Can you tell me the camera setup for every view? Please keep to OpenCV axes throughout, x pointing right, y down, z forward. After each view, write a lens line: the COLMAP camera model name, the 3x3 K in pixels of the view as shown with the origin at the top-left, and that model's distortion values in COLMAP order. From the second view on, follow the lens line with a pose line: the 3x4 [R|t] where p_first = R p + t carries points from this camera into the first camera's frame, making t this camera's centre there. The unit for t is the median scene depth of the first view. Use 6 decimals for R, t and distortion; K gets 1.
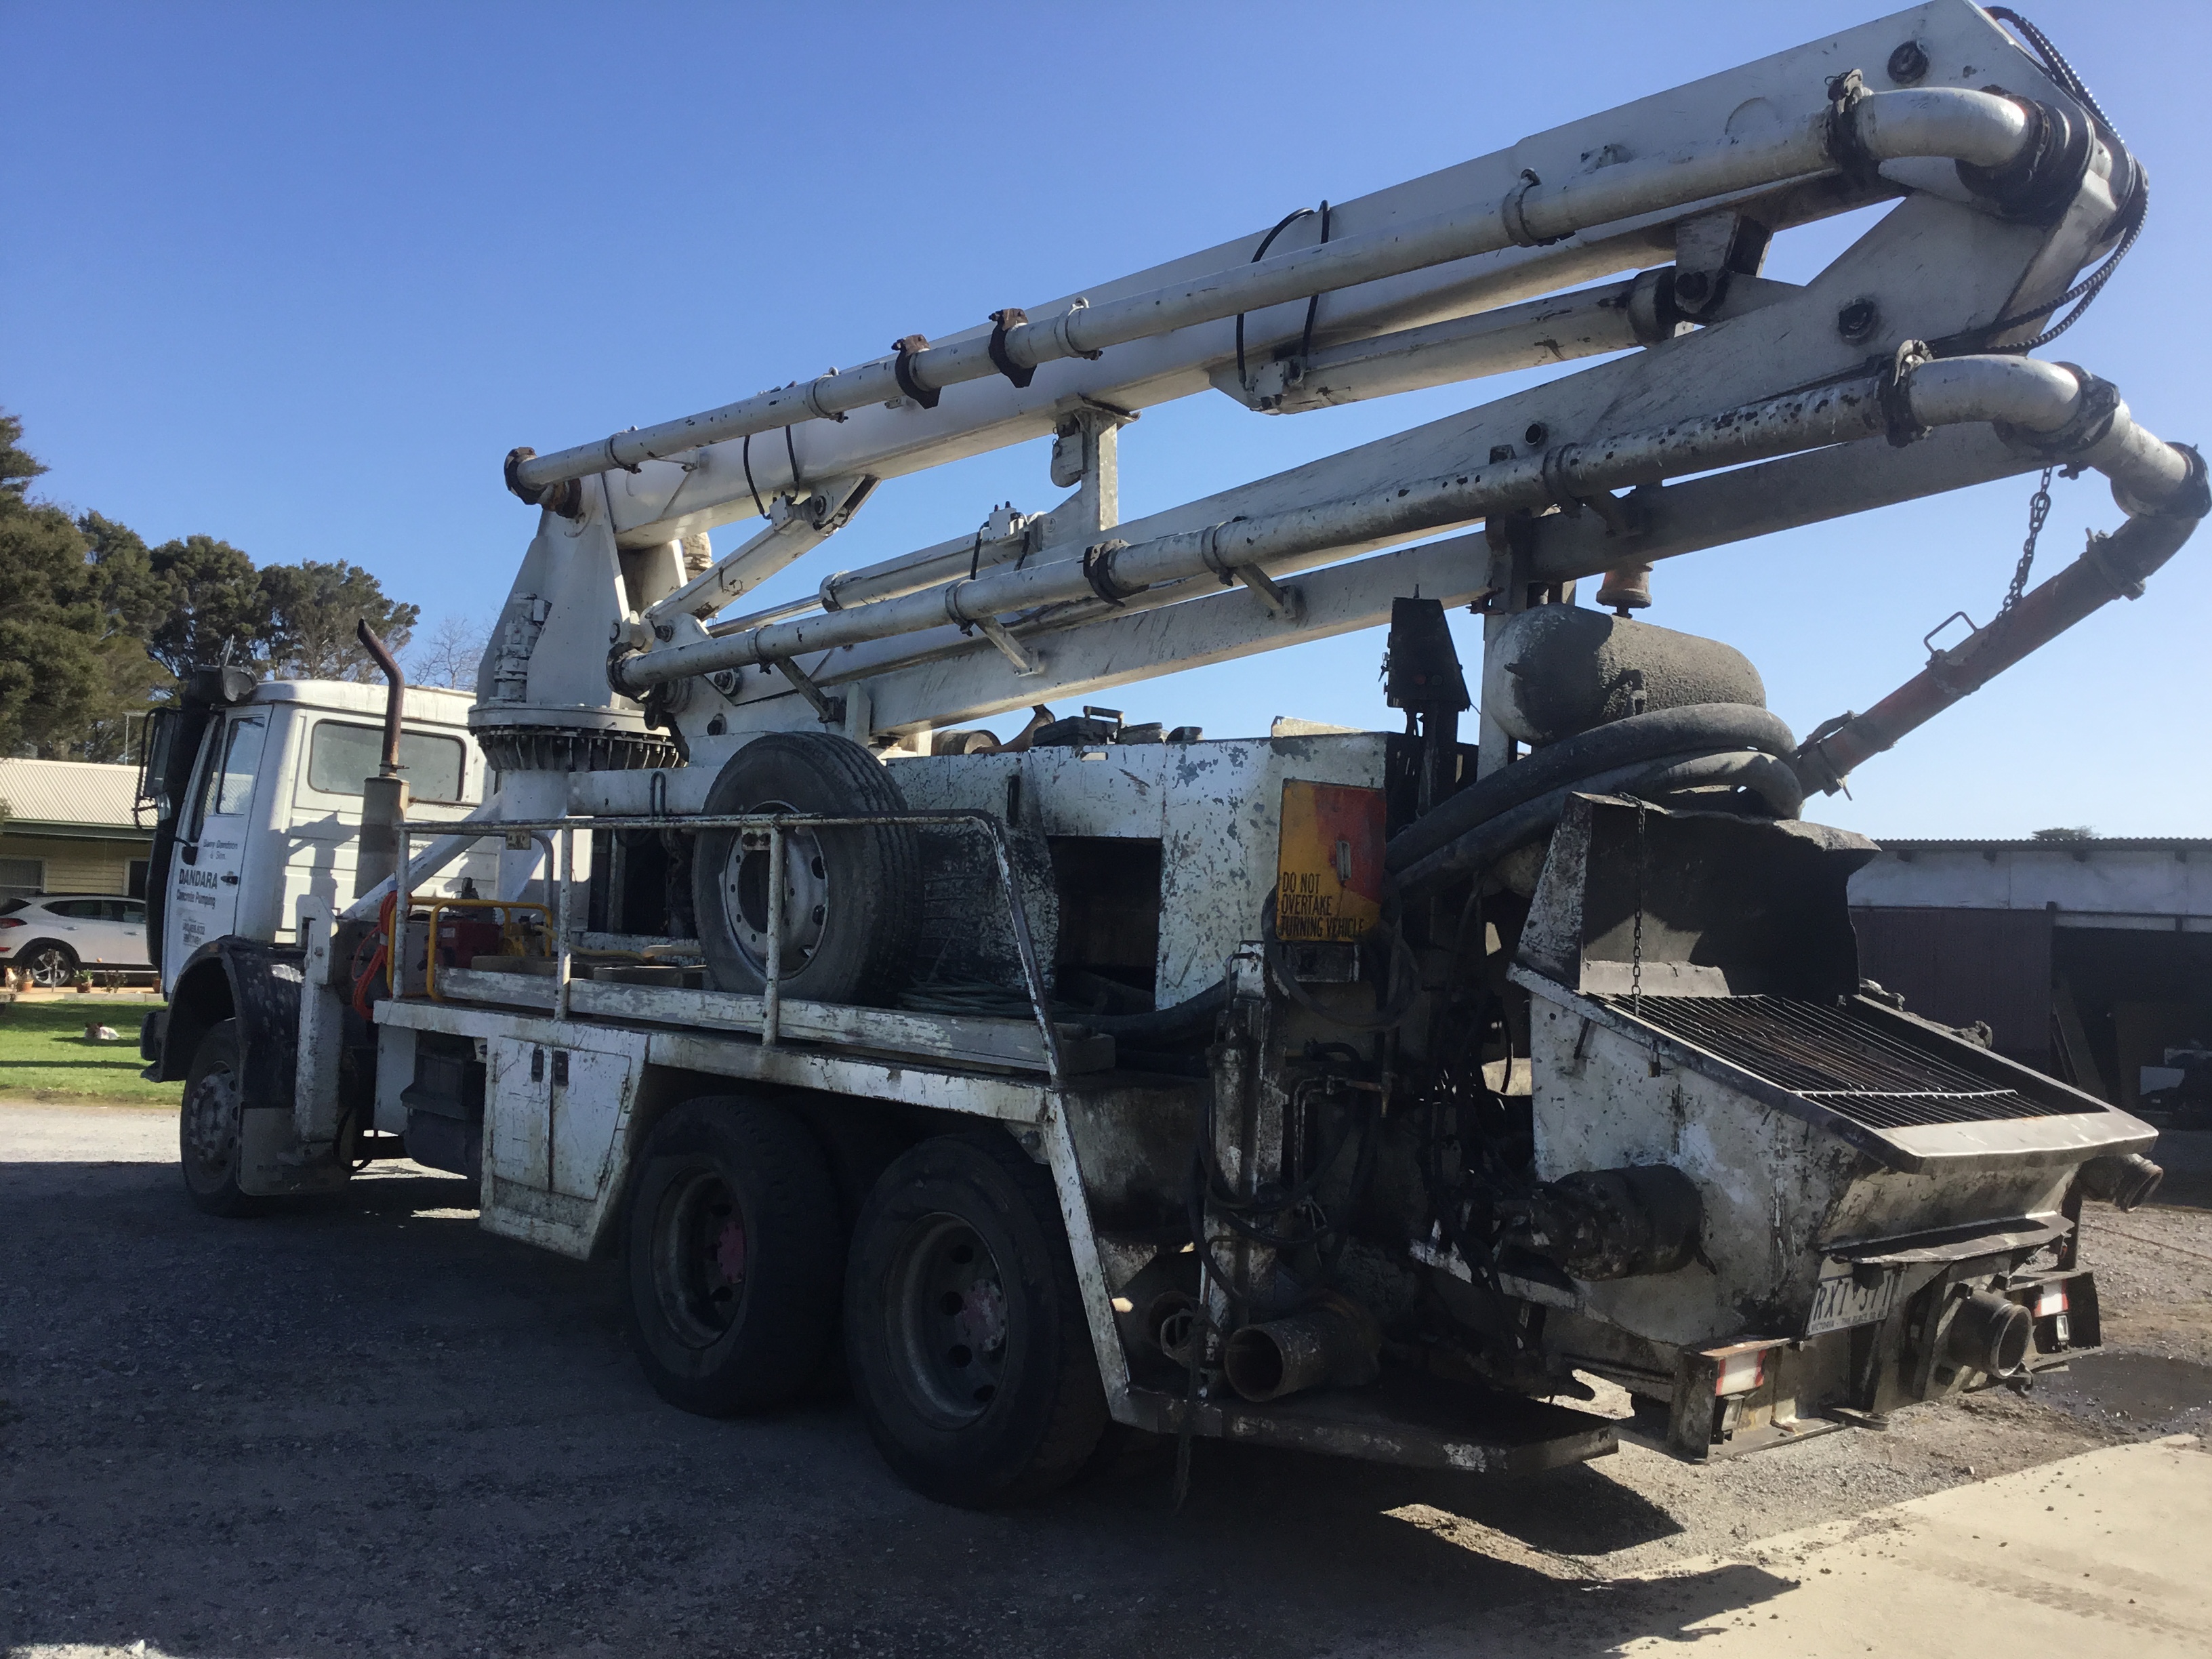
lens RADIAL K [[1936.9, 0, 1111.1], [0, 1936.9, 869.7], [0, 0, 1]] dist [0.238899, 0.000579]
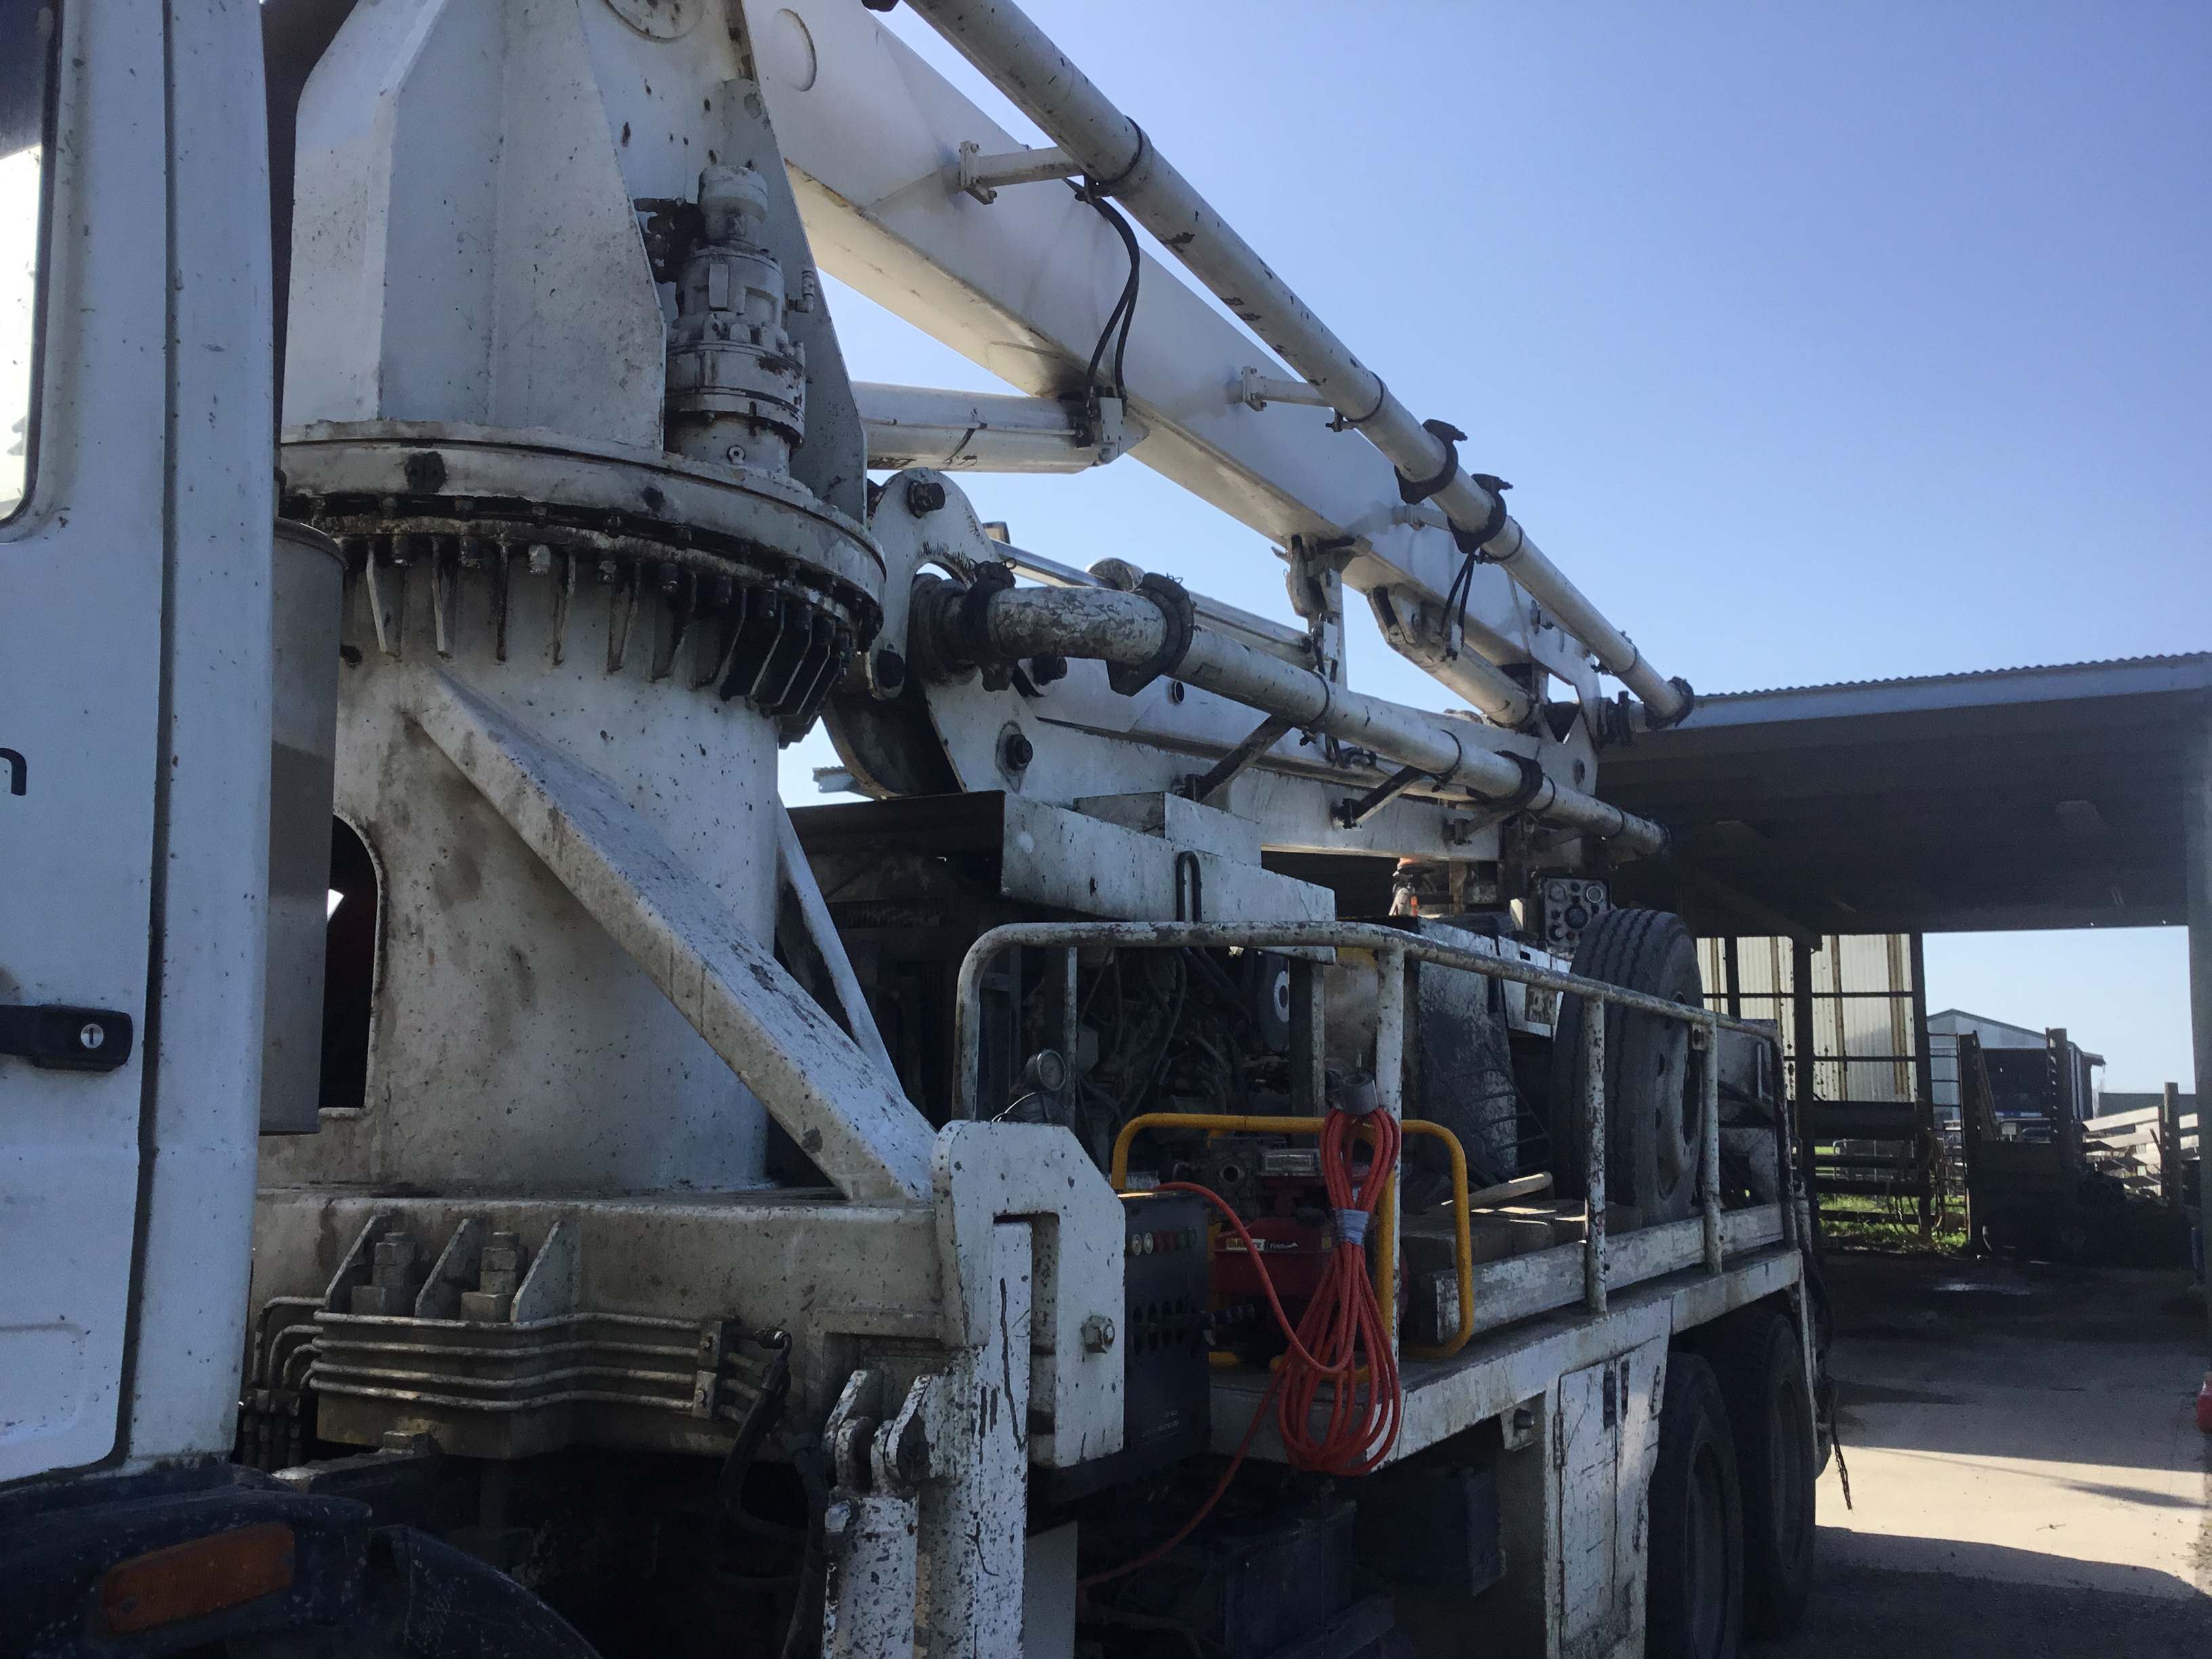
lens RADIAL K [[1995.6, 0, 1106.0], [0, 1995.6, 829.5], [0, 0, 1]] dist [0.150130, -0.247854]
pose [[-0.356221, 0.082229, 0.930776, -0.835542], [-0.052201, 0.992813, -0.107688, 0.003026], [-0.932942, -0.086948, -0.349369, 1.403494]]
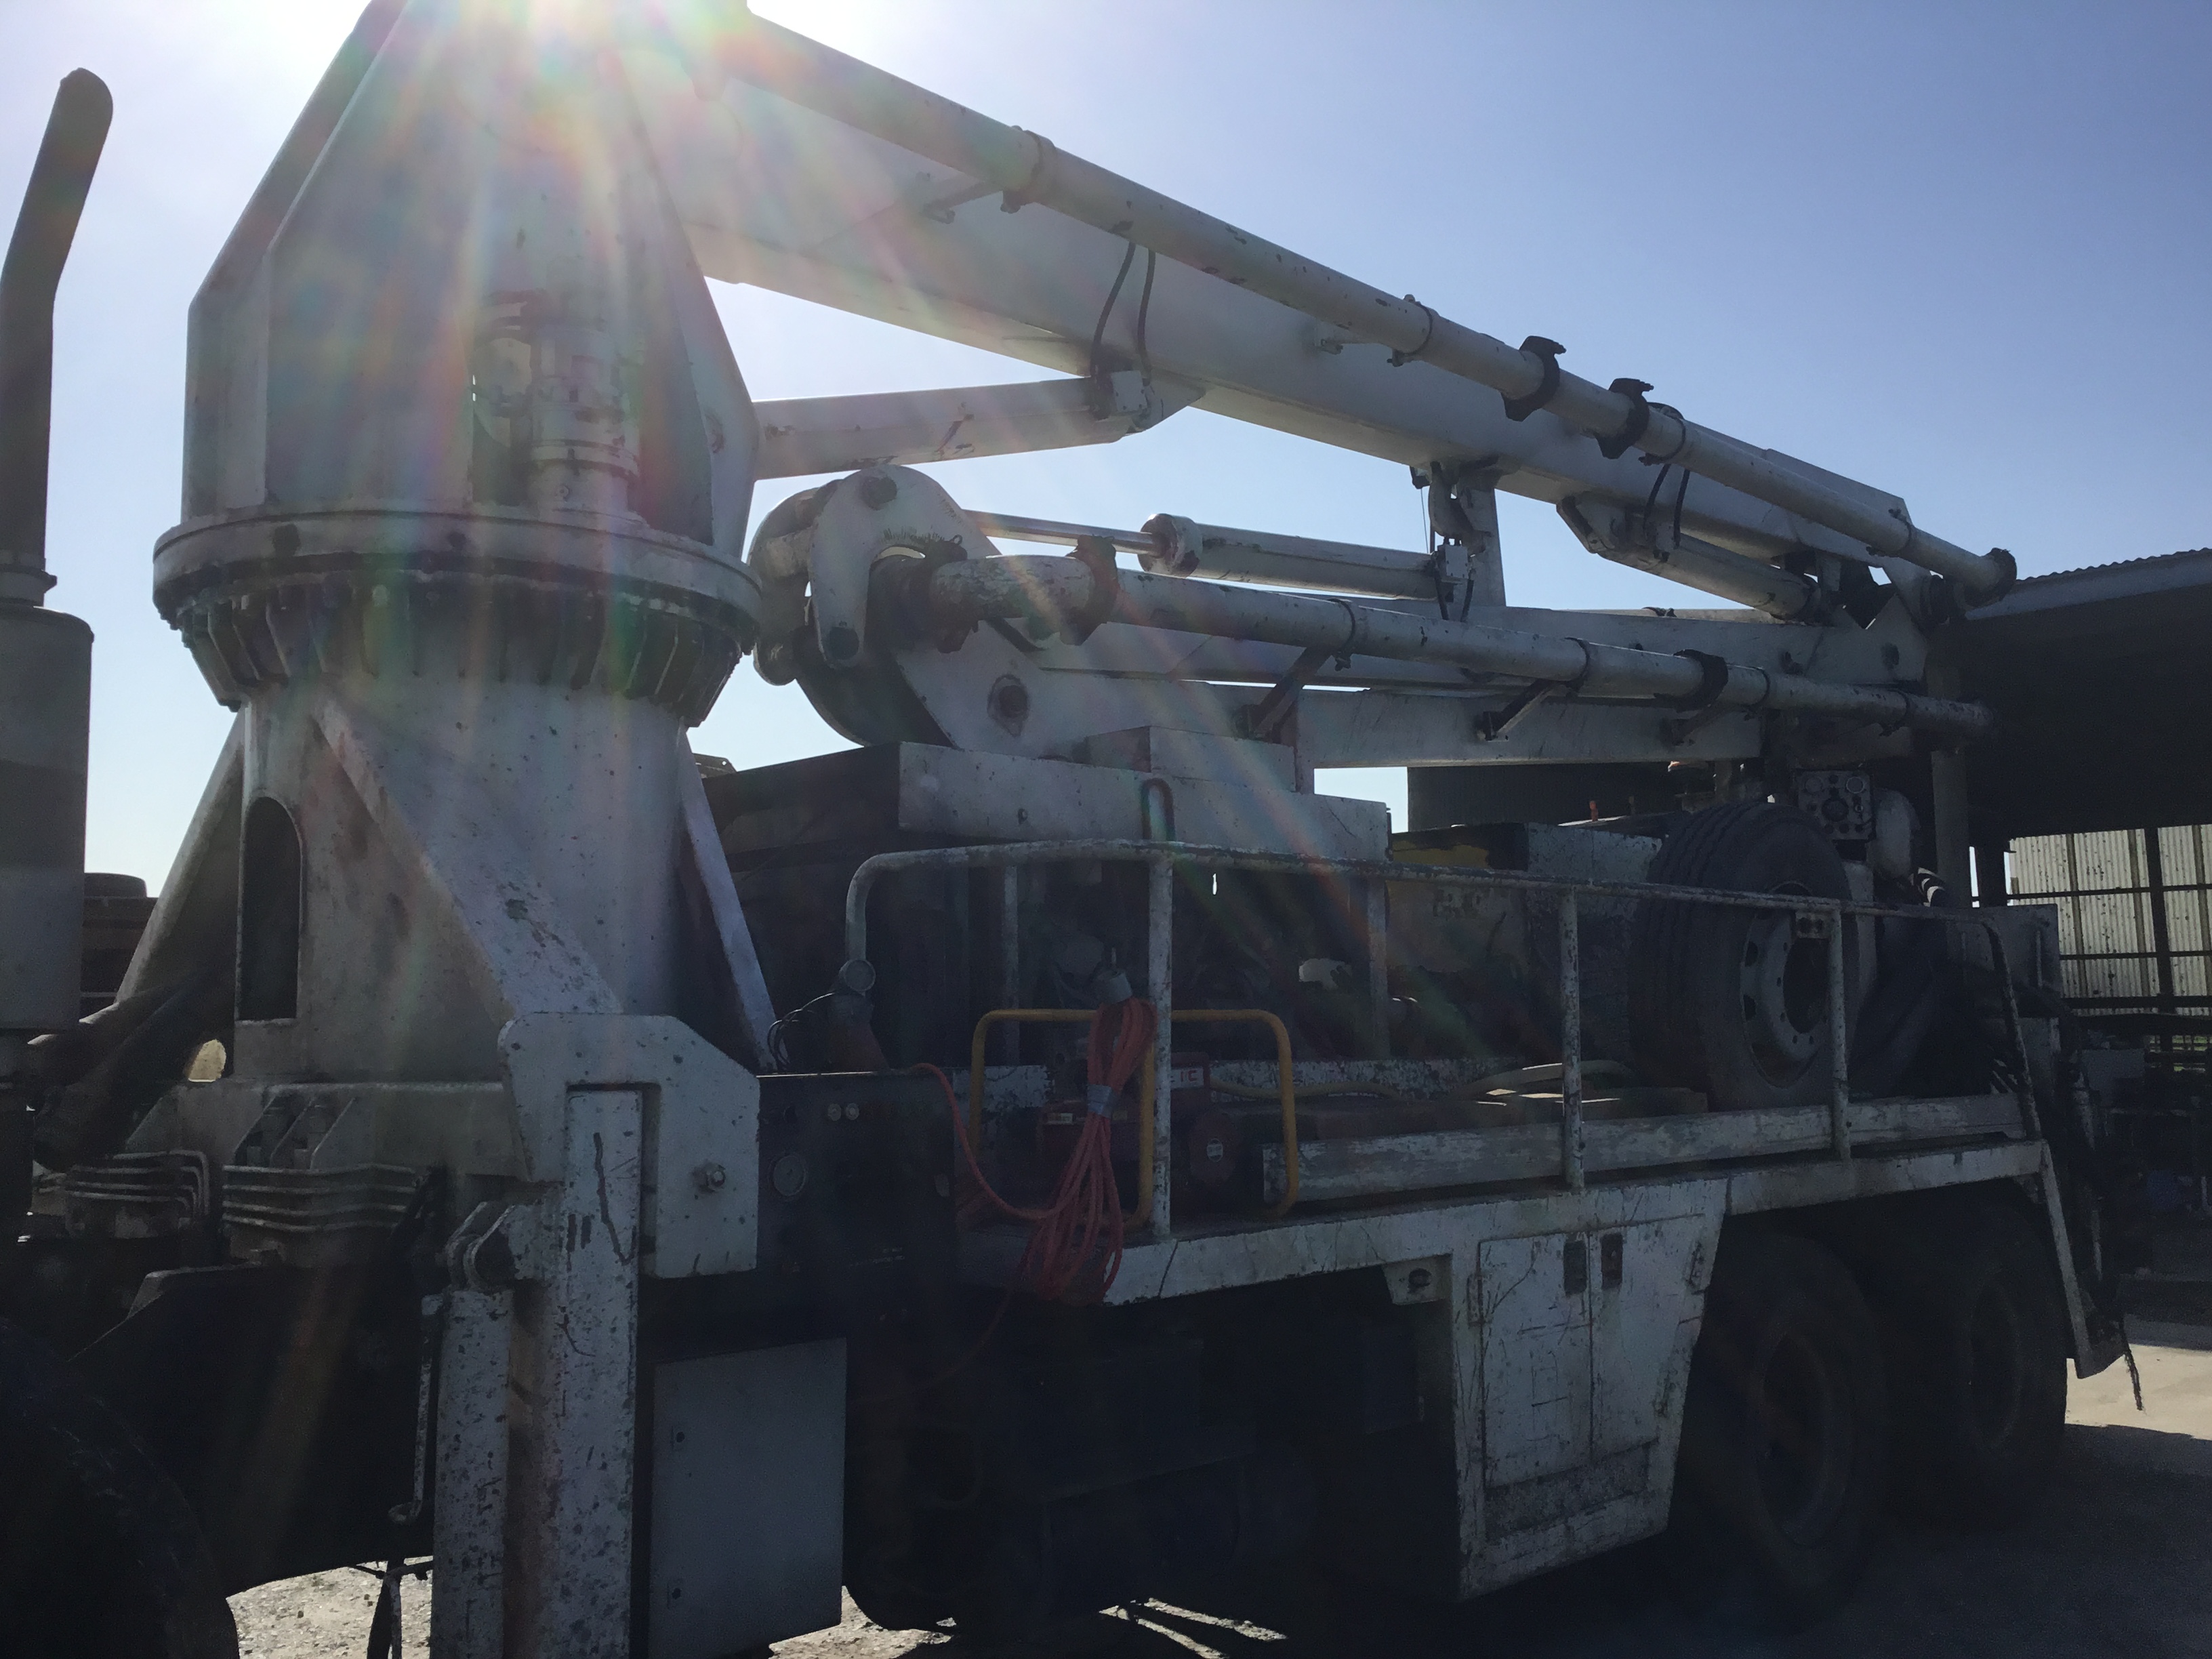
lens RADIAL K [[1969.0, 0, 1106.0], [0, 1969.0, 829.5], [0, 0, 1]] dist [0.140319, -0.222497]
pose [[-0.050648, 0.061096, 0.996846, -0.945398], [-0.016054, 0.997948, -0.061979, 0.001730], [-0.998588, -0.019142, -0.049563, 1.214351]]
